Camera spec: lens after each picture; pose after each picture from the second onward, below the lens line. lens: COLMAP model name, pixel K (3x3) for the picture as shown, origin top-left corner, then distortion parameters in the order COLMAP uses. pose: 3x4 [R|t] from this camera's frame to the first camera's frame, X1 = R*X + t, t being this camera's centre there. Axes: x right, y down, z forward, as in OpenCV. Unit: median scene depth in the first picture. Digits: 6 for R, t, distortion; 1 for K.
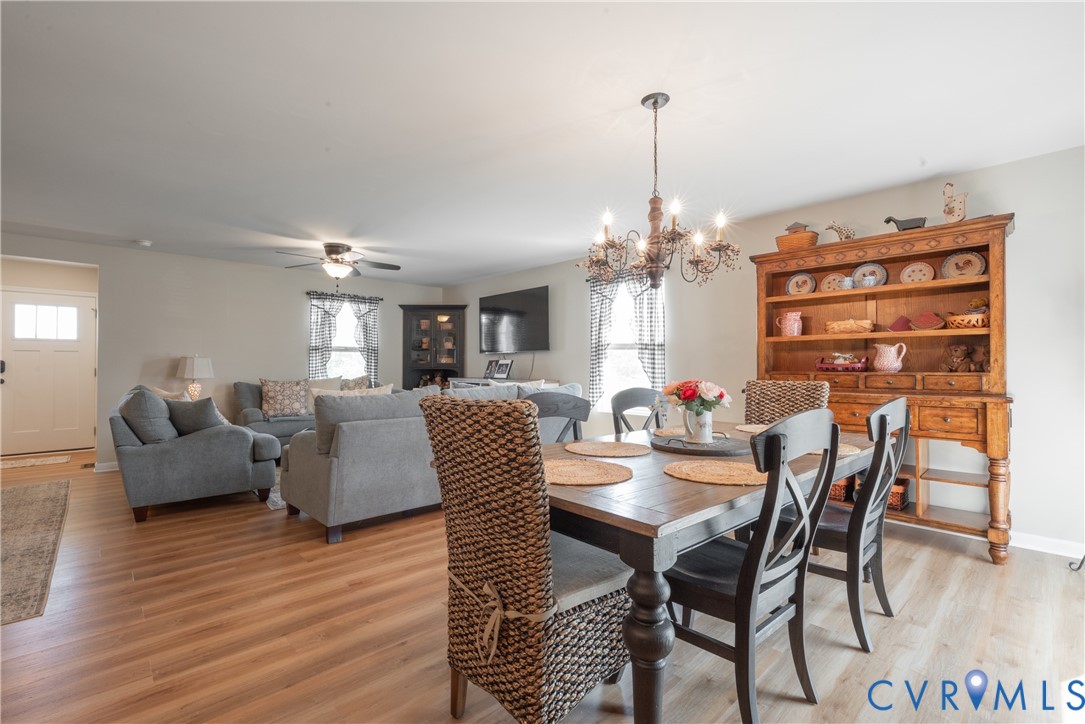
lens RADIAL K [[474.9, 0, 545.6], [0, 474.9, 363.3], [0, 0, 1]] dist [-0.001372, 0.000181]
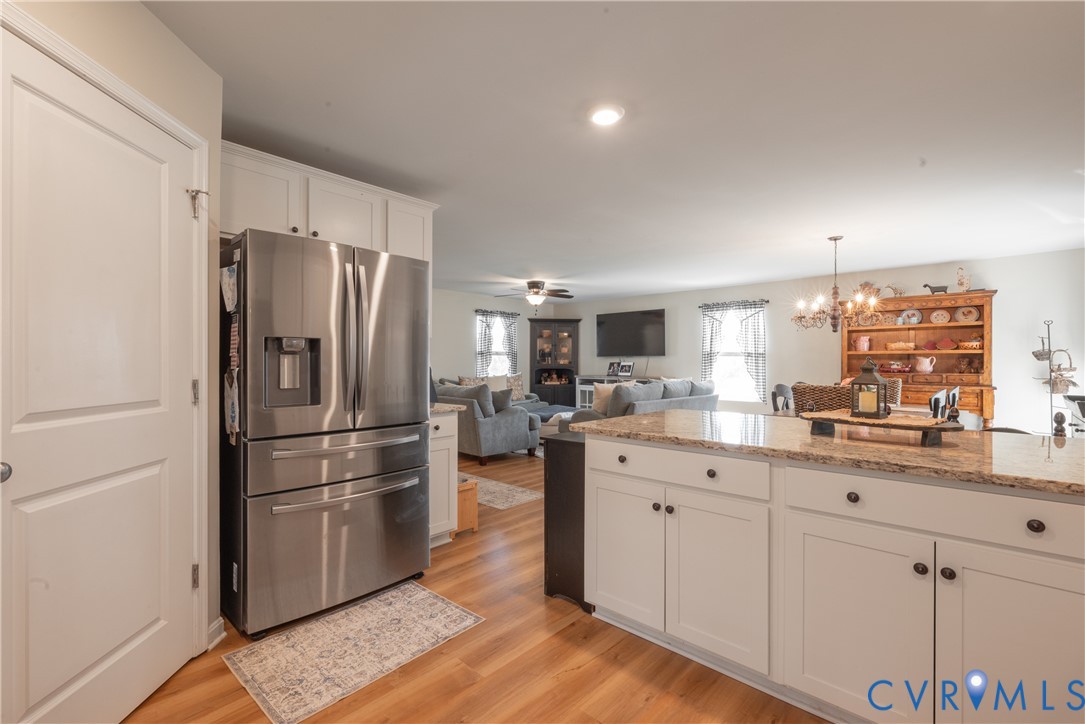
lens RADIAL K [[474.9, 0, 544.7], [0, 474.9, 362.7], [0, 0, 1]] dist [-0.001372, 0.000181]
pose [[0.997291, 0.003421, 0.073478, -0.776343], [-0.003843, 0.999977, 0.005604, -0.023647], [-0.073457, -0.005871, 0.997281, -0.618411]]
